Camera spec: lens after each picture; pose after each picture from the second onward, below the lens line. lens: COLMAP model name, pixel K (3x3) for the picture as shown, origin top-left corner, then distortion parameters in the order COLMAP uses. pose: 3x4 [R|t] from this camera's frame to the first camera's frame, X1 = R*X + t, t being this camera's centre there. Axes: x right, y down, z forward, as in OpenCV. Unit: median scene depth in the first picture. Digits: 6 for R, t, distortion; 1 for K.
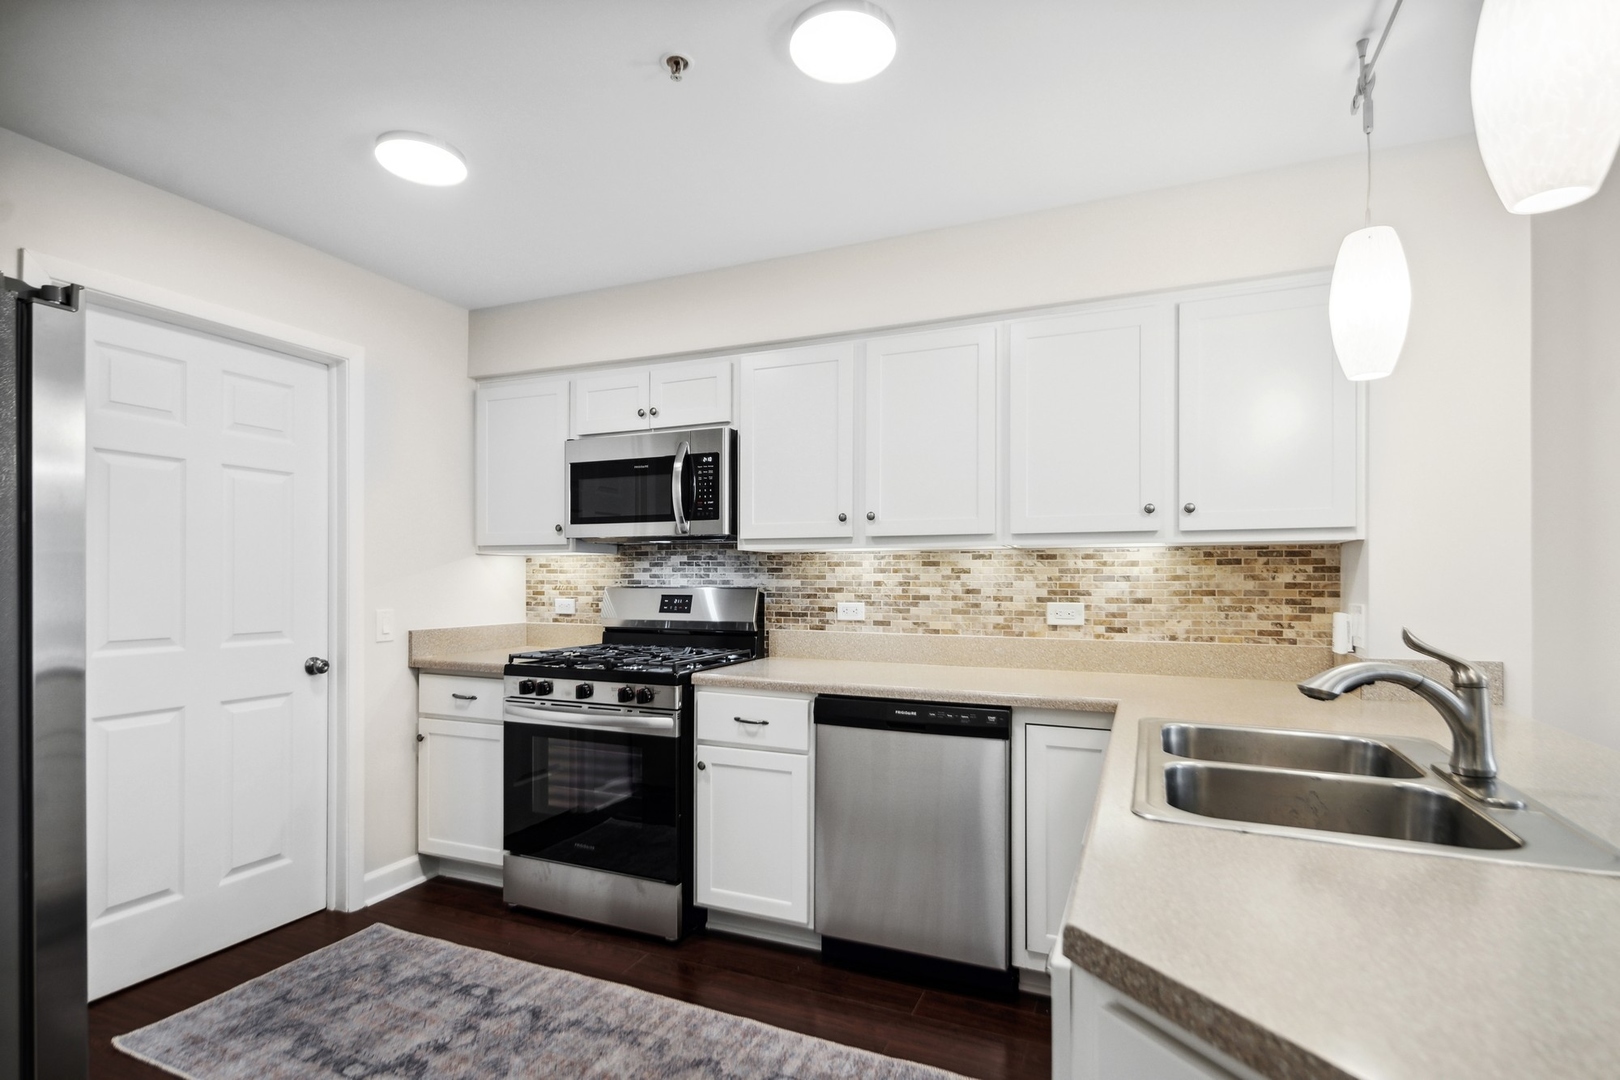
lens RADIAL K [[796.6, 0, 815.6], [0, 796.6, 573.3], [0, 0, 1]] dist [0.001795, -0.003521]
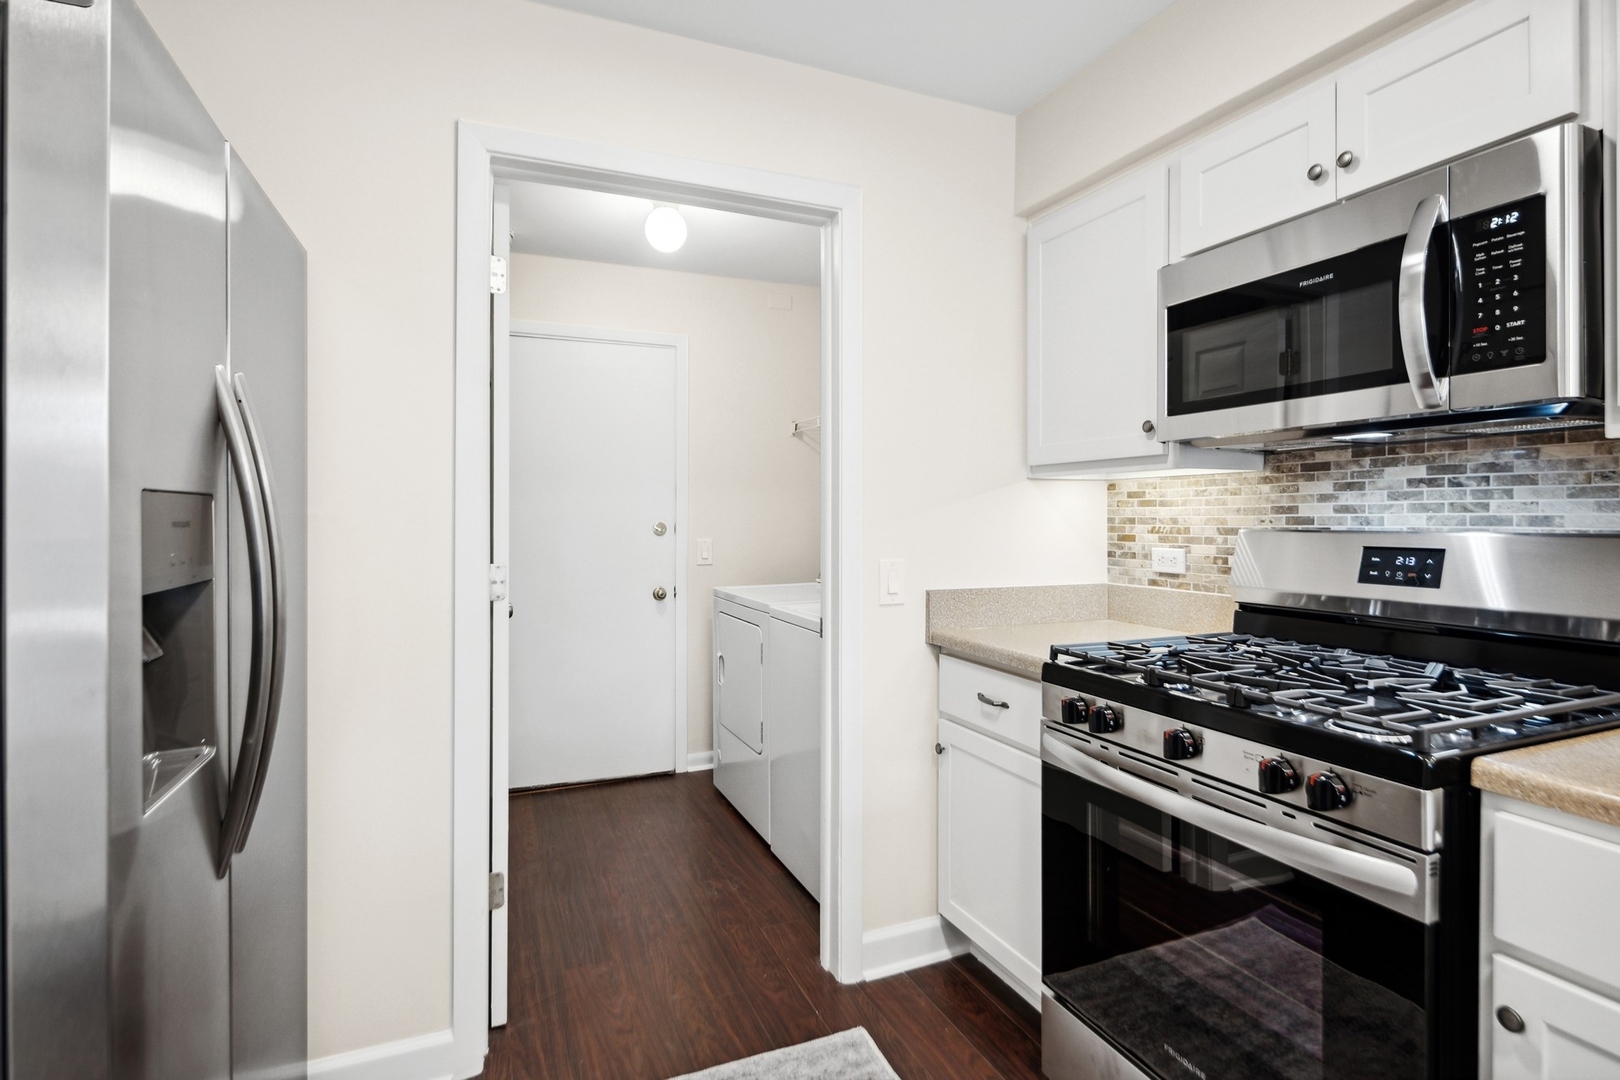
lens RADIAL K [[796.6, 0, 805.5], [0, 796.6, 518.2], [0, 0, 1]] dist [0.001795, -0.003521]
pose [[0.712657, -0.000376, -0.701513, -0.101439], [0.005138, 0.999976, 0.004684, 0.005731], [0.701494, -0.006942, 0.712641, 0.440938]]
